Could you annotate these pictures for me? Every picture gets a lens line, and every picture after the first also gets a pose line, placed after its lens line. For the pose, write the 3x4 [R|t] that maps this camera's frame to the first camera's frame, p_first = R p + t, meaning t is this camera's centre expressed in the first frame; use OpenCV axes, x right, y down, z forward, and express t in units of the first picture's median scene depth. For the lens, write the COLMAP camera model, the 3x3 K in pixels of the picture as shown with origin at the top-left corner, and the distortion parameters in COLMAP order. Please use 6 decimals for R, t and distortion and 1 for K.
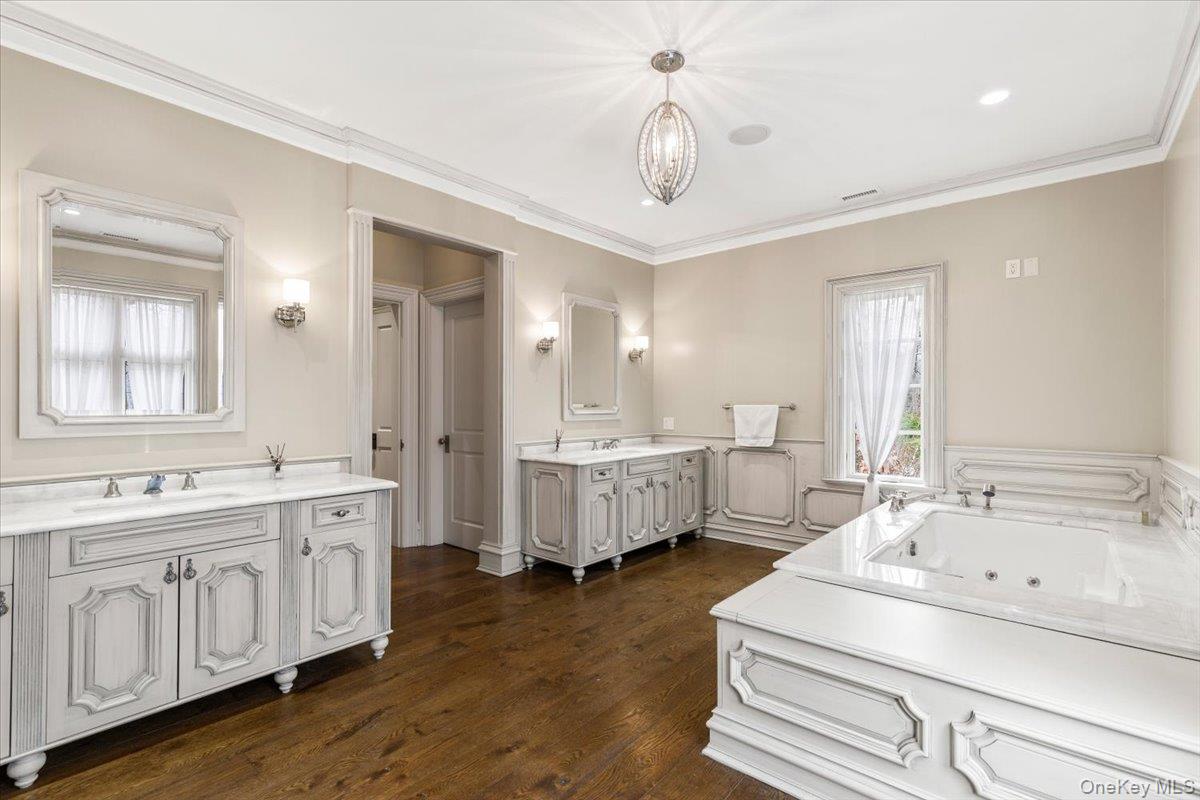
lens RADIAL K [[543.4, 0, 602.1], [0, 543.4, 402.8], [0, 0, 1]] dist [0.004518, -0.001885]
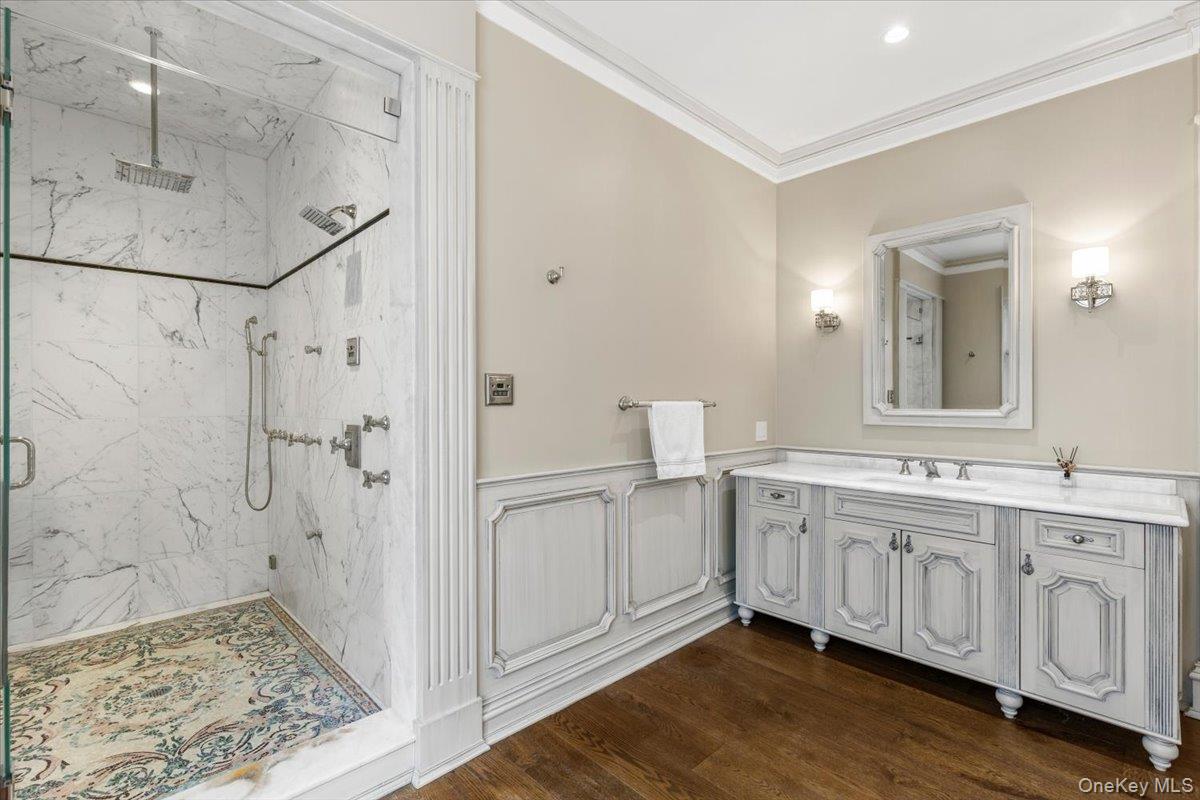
lens RADIAL K [[543.4, 0, 630.6], [0, 543.4, 402.0], [0, 0, 1]] dist [0.004518, -0.001885]
pose [[-0.092452, 0.000360, -0.995717, 0.390865], [0.005426, 0.999985, -0.000142, 0.002728], [0.995702, -0.005416, -0.092453, 0.468349]]
